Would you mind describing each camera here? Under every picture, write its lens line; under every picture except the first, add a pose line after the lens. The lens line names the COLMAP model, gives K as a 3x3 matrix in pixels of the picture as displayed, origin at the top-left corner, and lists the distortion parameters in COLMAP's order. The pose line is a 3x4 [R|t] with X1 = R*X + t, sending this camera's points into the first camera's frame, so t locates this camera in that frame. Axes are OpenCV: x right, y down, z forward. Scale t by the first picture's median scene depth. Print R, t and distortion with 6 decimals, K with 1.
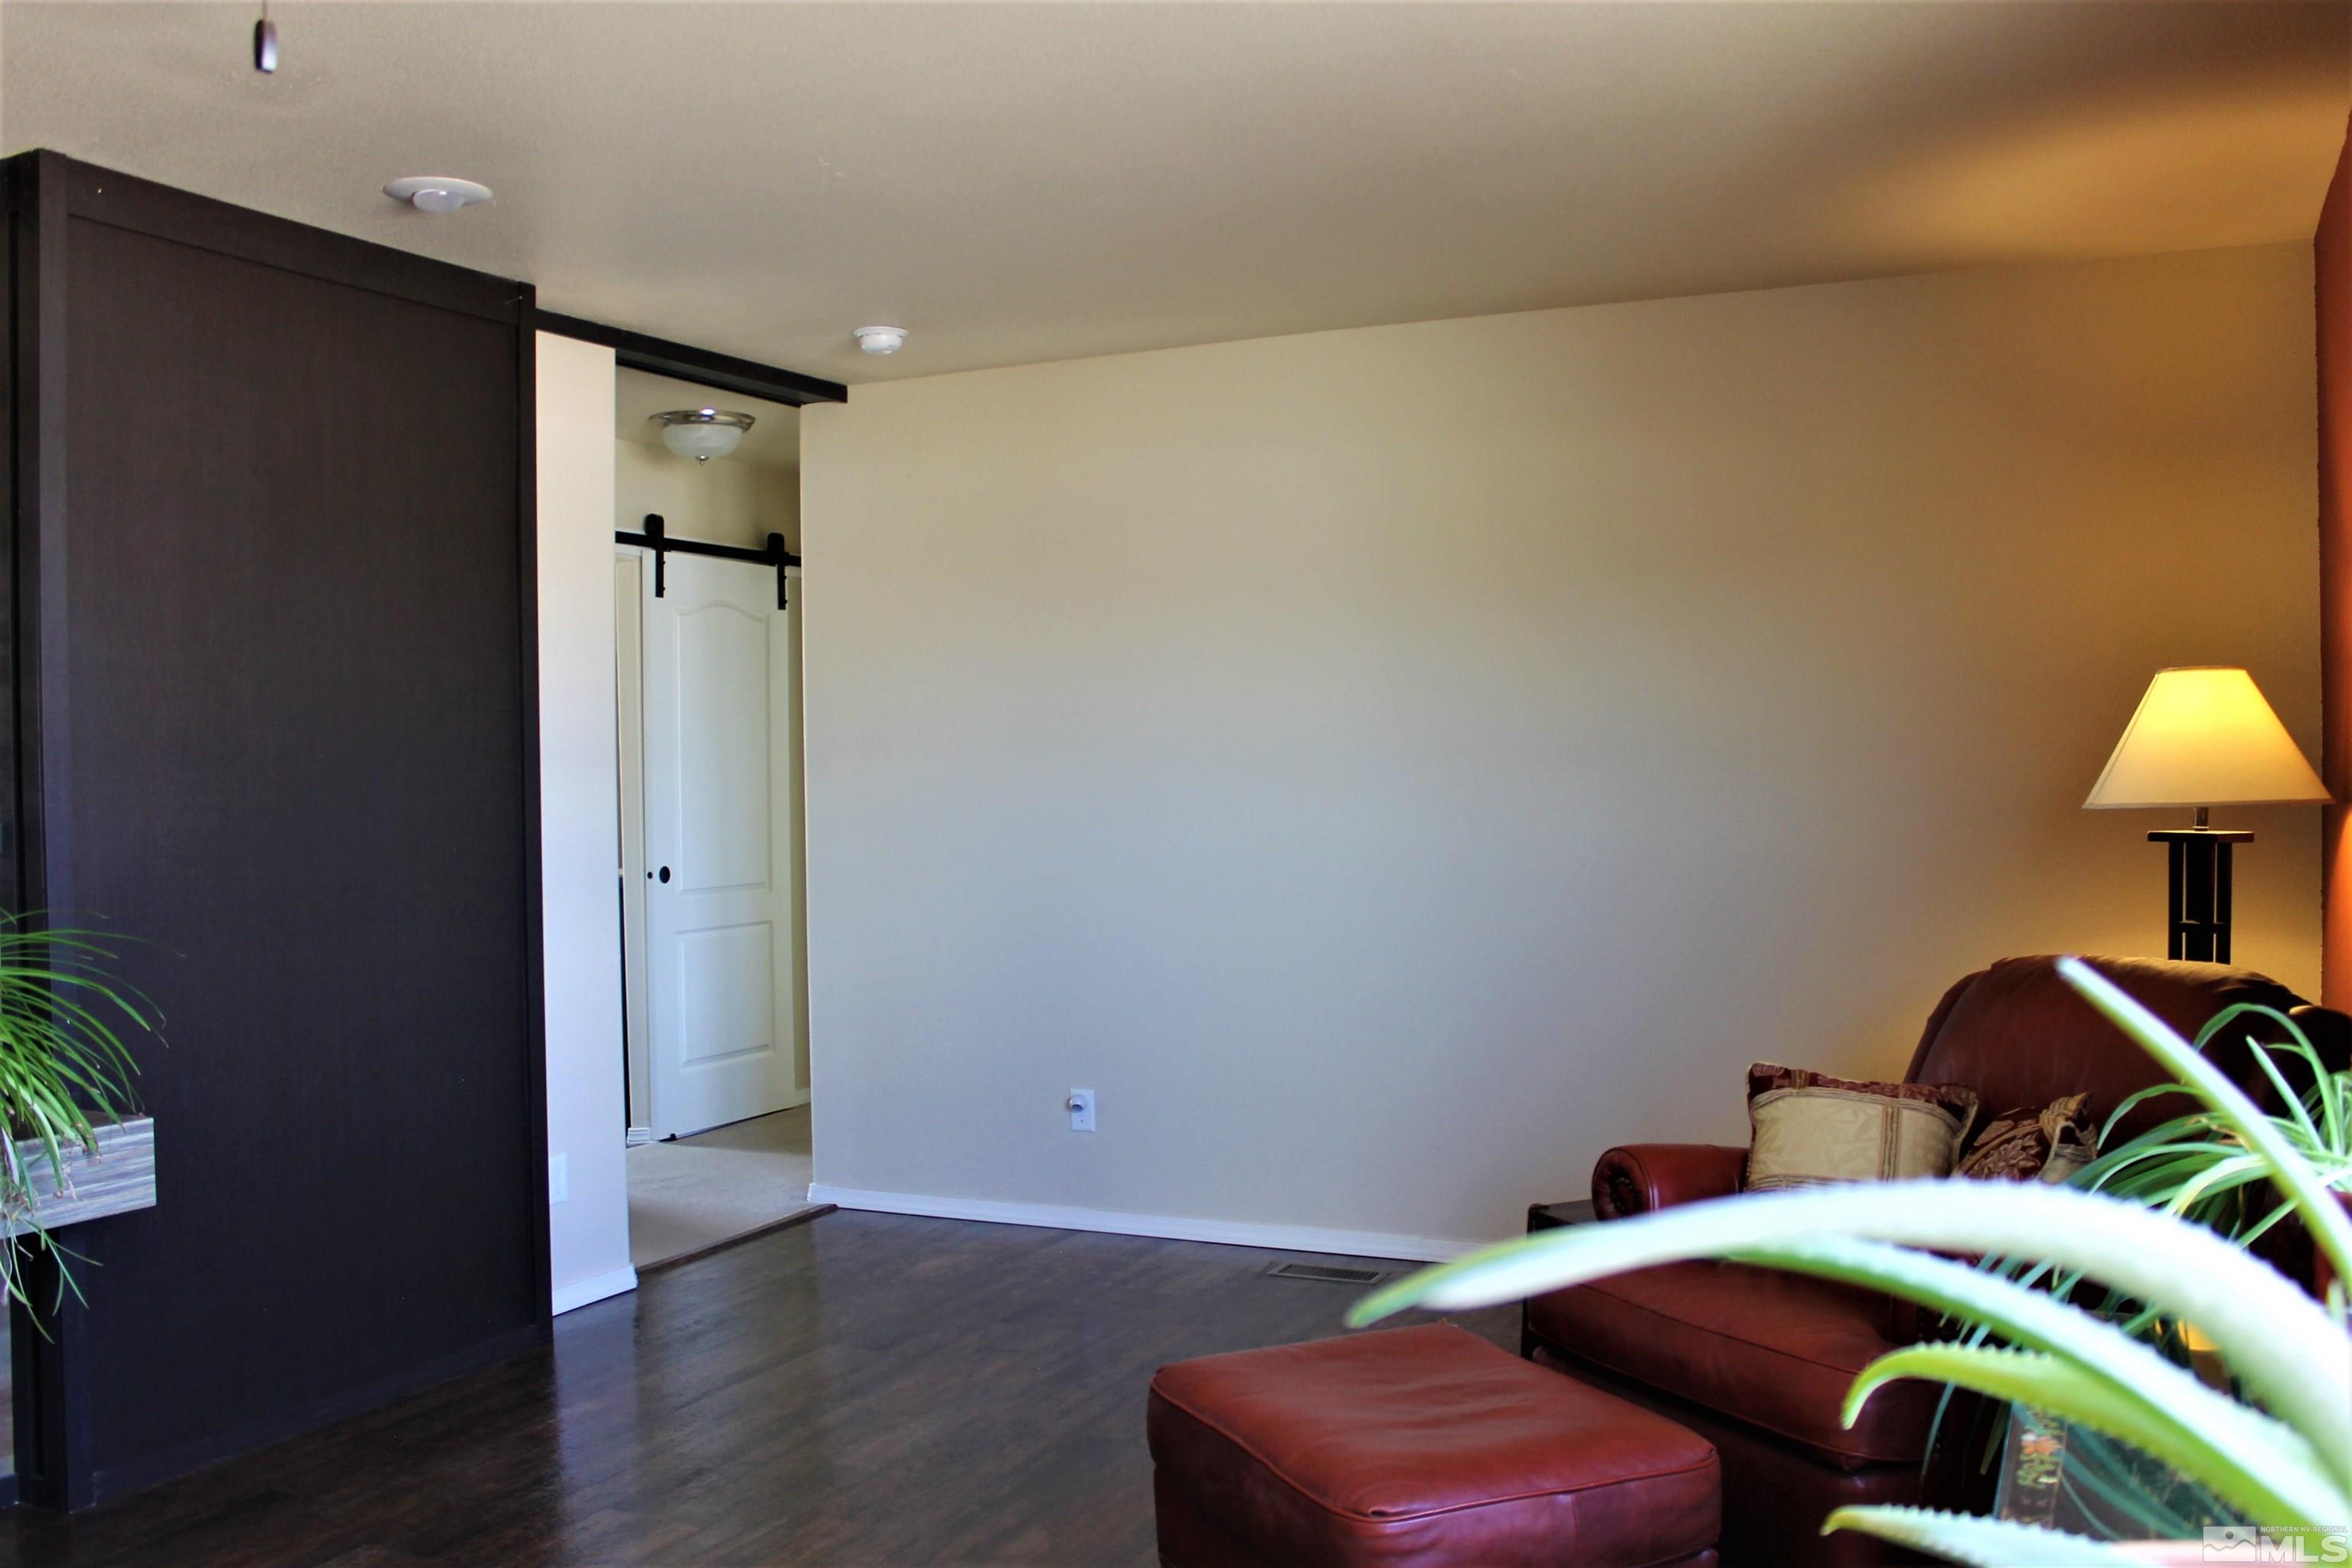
lens RADIAL K [[2100.6, 0, 1179.0], [0, 2100.6, 781.4], [0, 0, 1]] dist [-0.052177, -0.000879]
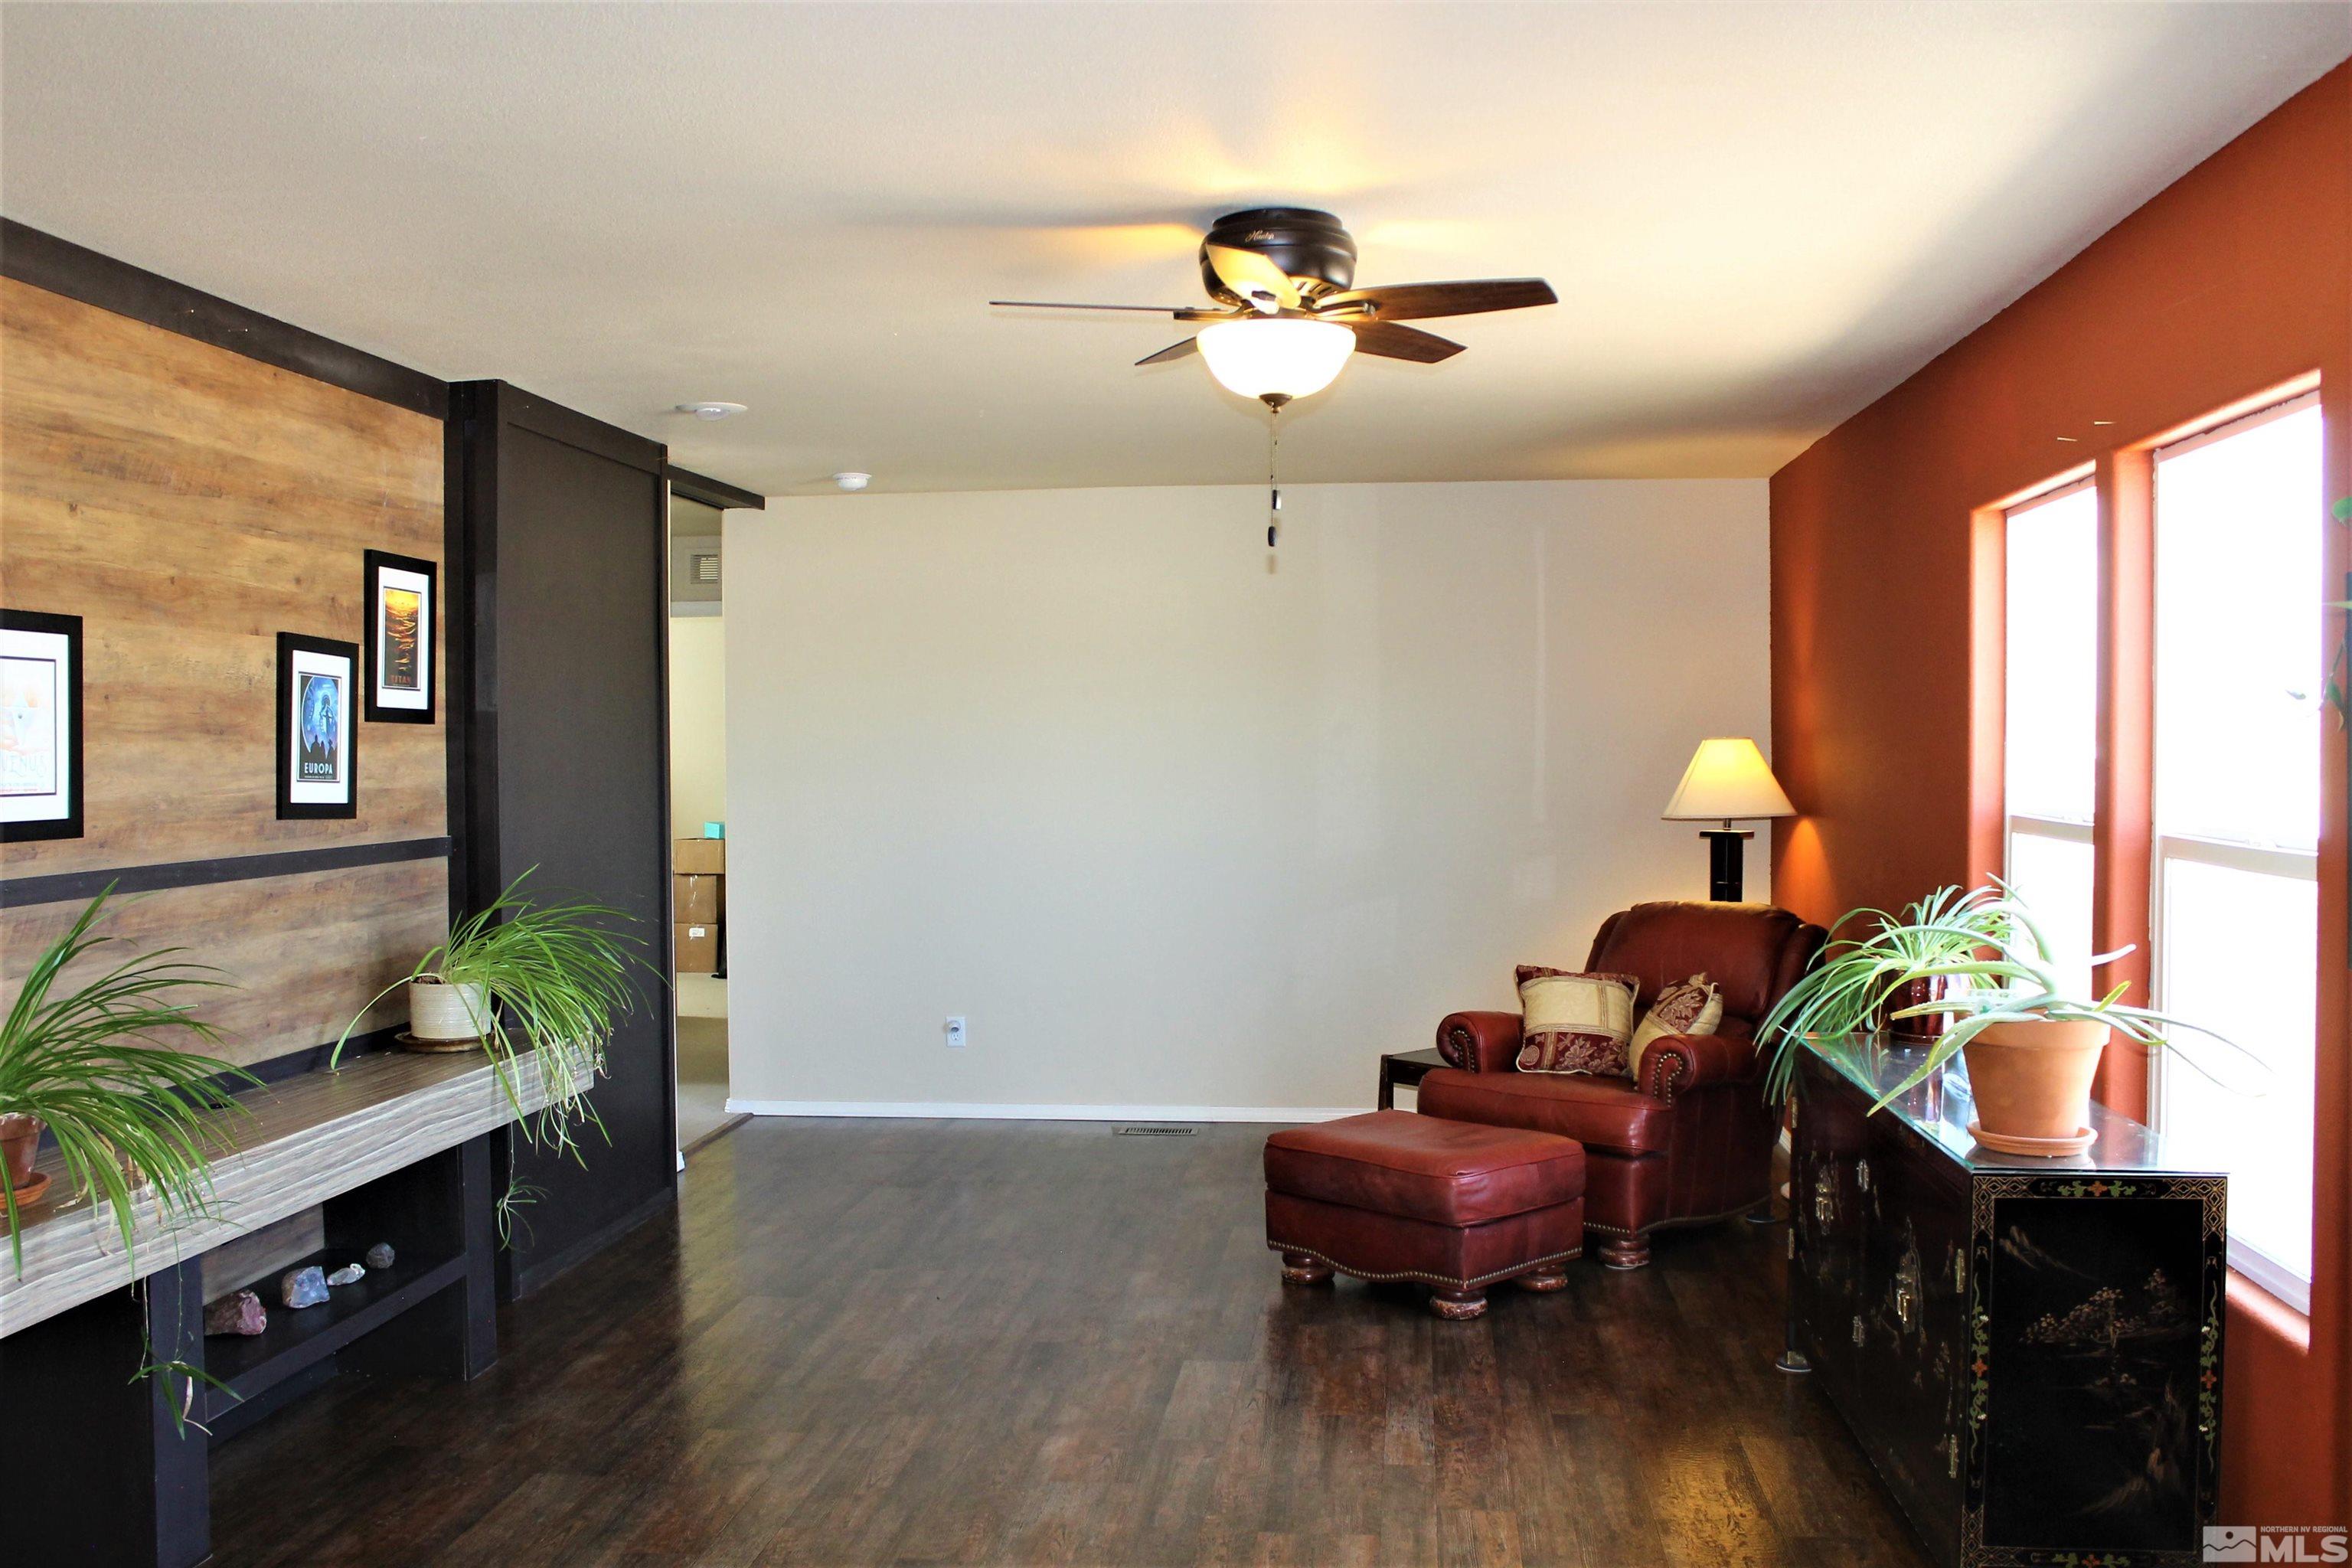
lens RADIAL K [[2100.6, 0, 1174.5], [0, 2100.6, 785.2], [0, 0, 1]] dist [-0.052177, -0.000879]
pose [[0.945994, 0.002398, 0.324175, -0.525750], [-0.004879, 0.999965, 0.006841, -0.024788], [-0.324147, -0.008053, 0.945972, -0.527304]]
